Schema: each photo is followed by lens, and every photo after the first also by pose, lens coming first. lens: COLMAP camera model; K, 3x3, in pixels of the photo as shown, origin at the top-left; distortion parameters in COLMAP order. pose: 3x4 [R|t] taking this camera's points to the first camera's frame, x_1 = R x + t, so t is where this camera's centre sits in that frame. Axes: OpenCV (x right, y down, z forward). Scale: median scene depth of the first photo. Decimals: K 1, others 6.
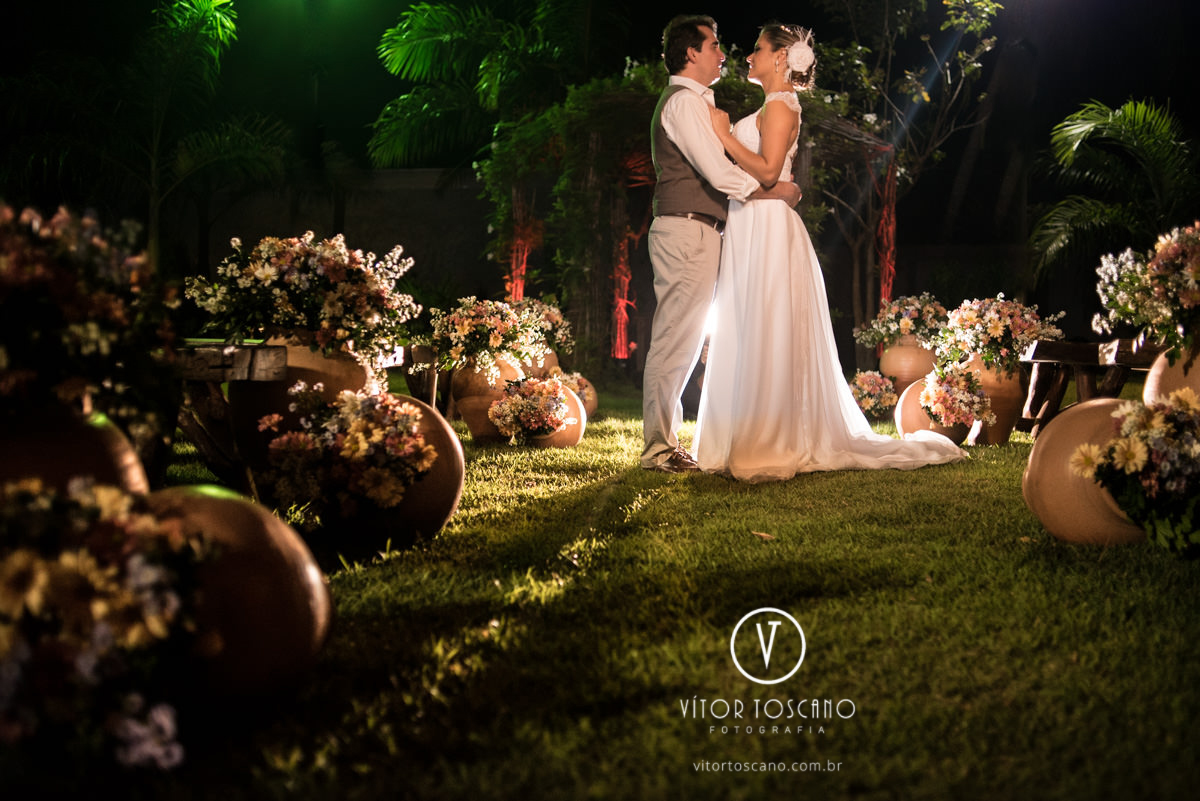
lens RADIAL K [[1189.8, 0, 600.0], [0, 1189.8, 400.5], [0, 0, 1]] dist [0.078537, -0.001567]
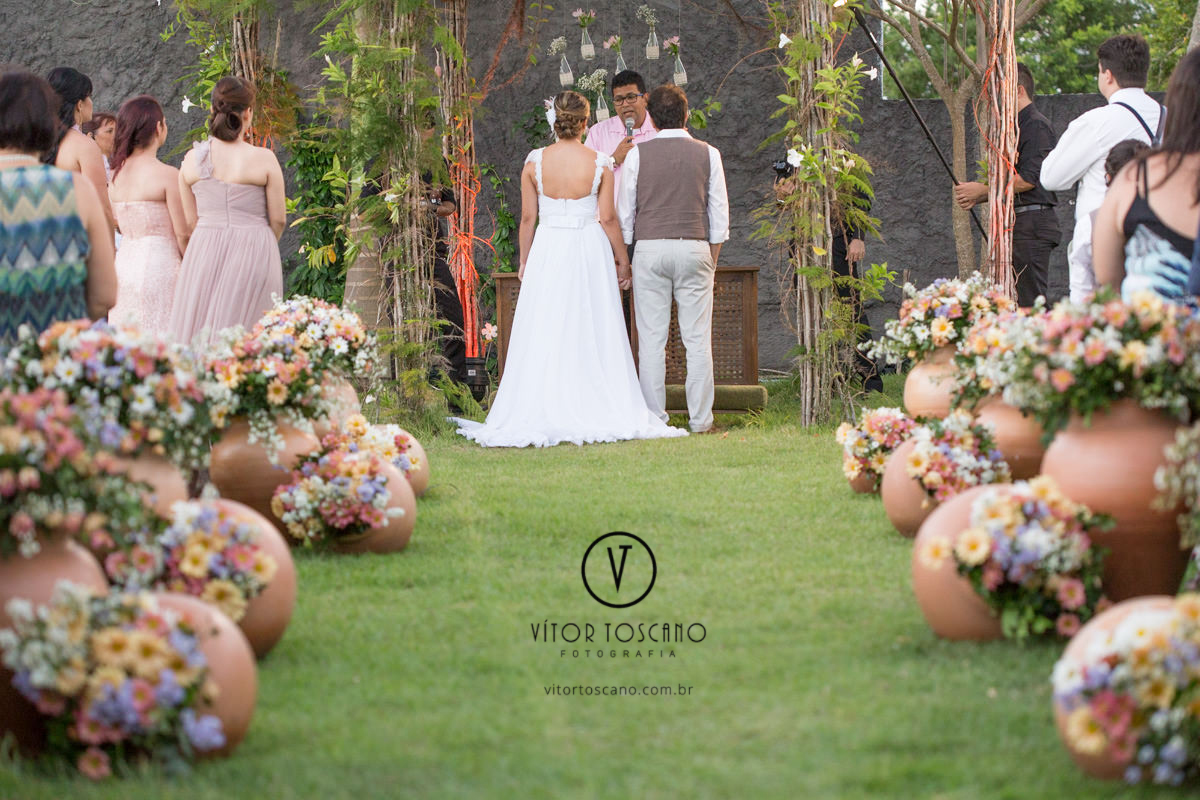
lens RADIAL K [[3381.4, 0, 600.0], [0, 3381.4, 400.0], [0, 0, 1]] dist [0.033615, -0.273673]
pose [[0.998137, -0.024443, 0.055907, -0.013130], [0.024542, 0.999698, -0.001093, -0.040414], [-0.055864, 0.002463, 0.998435, -0.900611]]
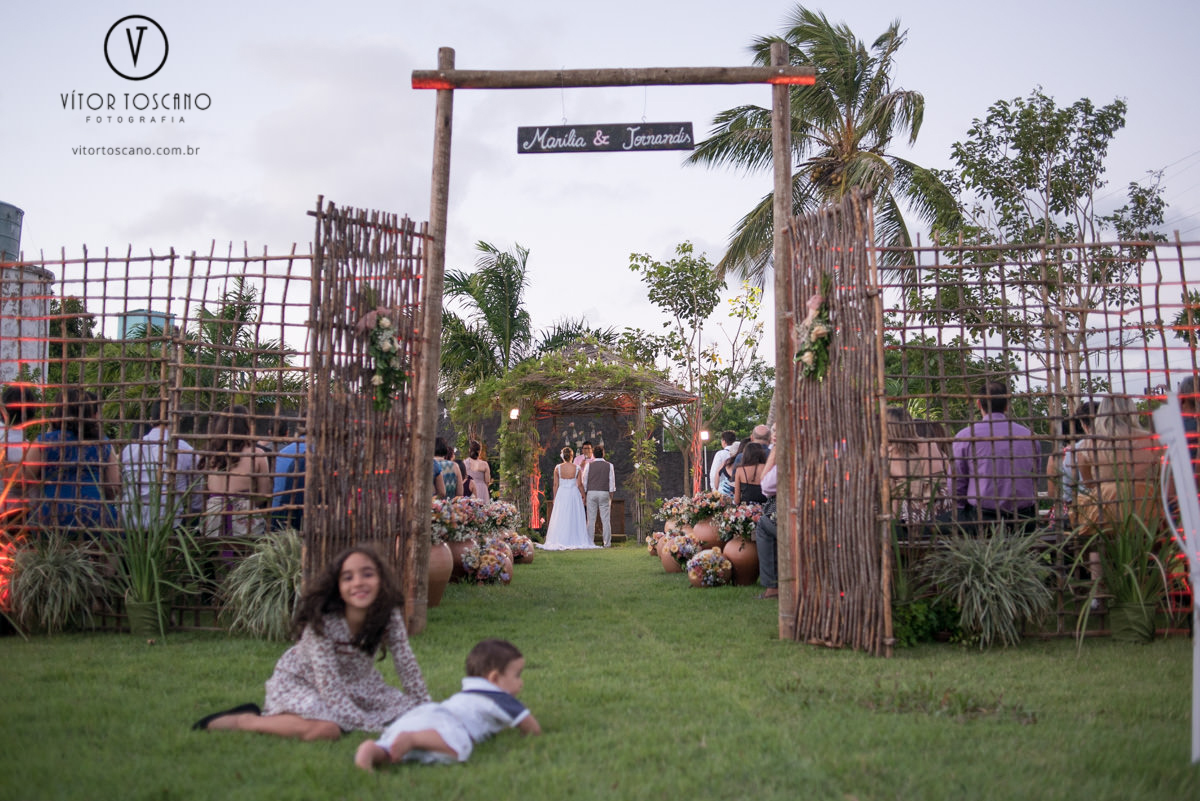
lens RADIAL K [[1247.9, 0, 600.0], [0, 1247.9, 400.5], [0, 0, 1]] dist [-0.007045, -0.003105]
pose [[0.996332, -0.007639, 0.085226, -0.096660], [0.019021, 0.990859, -0.133553, 0.052361], [-0.083427, 0.134685, 0.987370, -1.686914]]
